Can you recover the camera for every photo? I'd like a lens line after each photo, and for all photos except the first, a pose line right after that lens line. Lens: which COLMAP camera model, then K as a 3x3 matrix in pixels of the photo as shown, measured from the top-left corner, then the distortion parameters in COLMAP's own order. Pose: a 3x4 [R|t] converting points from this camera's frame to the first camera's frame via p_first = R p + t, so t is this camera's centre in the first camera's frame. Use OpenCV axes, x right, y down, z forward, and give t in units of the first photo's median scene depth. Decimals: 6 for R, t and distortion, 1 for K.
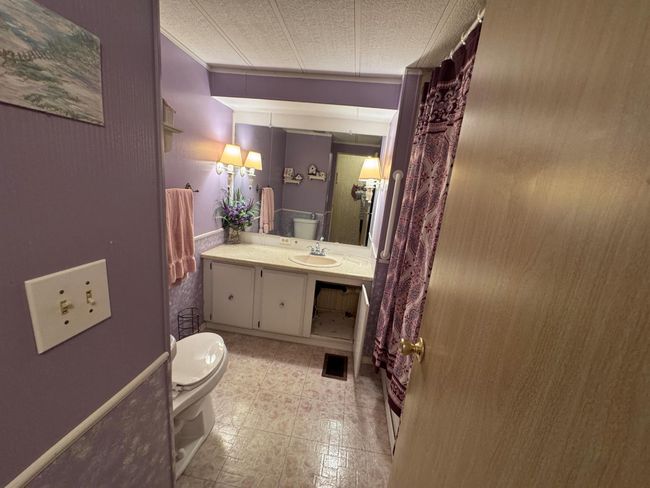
lens RADIAL K [[260.4, 0, 326.3], [0, 260.4, 245.2], [0, 0, 1]] dist [-0.000917, 0.000587]
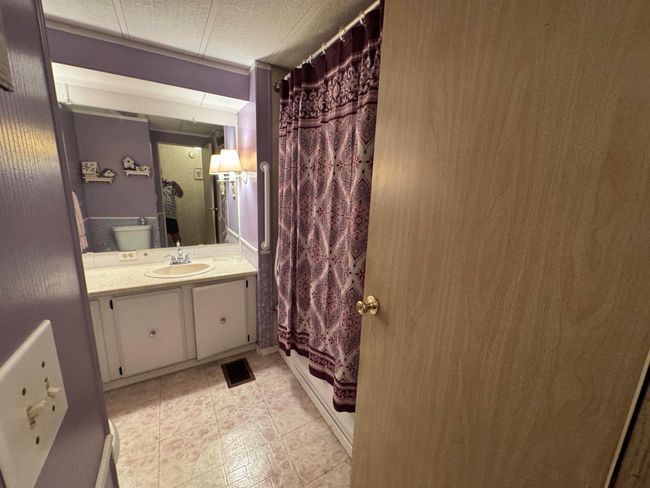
lens RADIAL K [[260.4, 0, 326.0], [0, 260.4, 244.2], [0, 0, 1]] dist [-0.000917, 0.000587]
pose [[0.794211, -0.201903, 0.573118, -0.172539], [0.185221, 0.978738, 0.088124, -0.014705], [-0.578725, 0.036164, 0.814721, 0.032299]]
